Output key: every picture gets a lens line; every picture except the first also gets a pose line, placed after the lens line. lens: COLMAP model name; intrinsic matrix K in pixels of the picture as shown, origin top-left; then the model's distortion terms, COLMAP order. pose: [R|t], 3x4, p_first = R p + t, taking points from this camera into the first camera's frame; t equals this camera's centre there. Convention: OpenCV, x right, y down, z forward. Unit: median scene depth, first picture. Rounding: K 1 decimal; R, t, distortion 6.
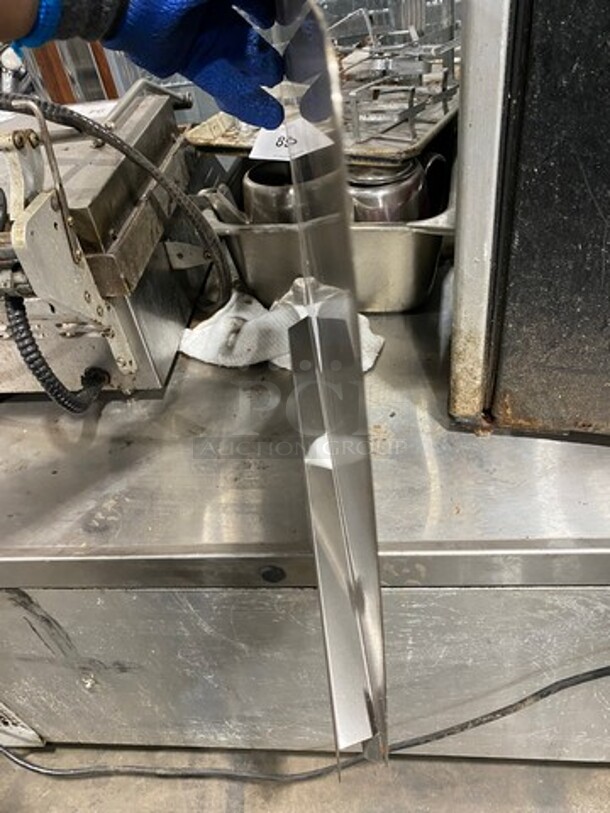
lens RADIAL K [[612.7, 0, 305.0], [0, 612.7, 406.5], [0, 0, 1]] dist [0.003955, 0.002457]
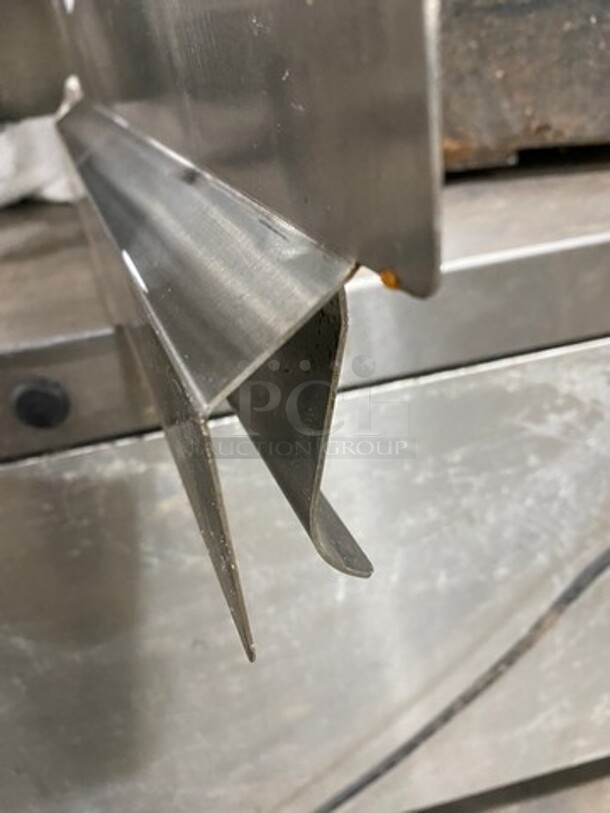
lens RADIAL K [[628.2, 0, 305.0], [0, 628.2, 406.5], [0, 0, 1]] dist [-0.005340, -0.005276]
pose [[0.960530, -0.127693, 0.247136, 0.022419], [0.170982, 0.971793, -0.162430, 0.376562], [-0.219424, 0.198275, 0.955270, 0.489180]]
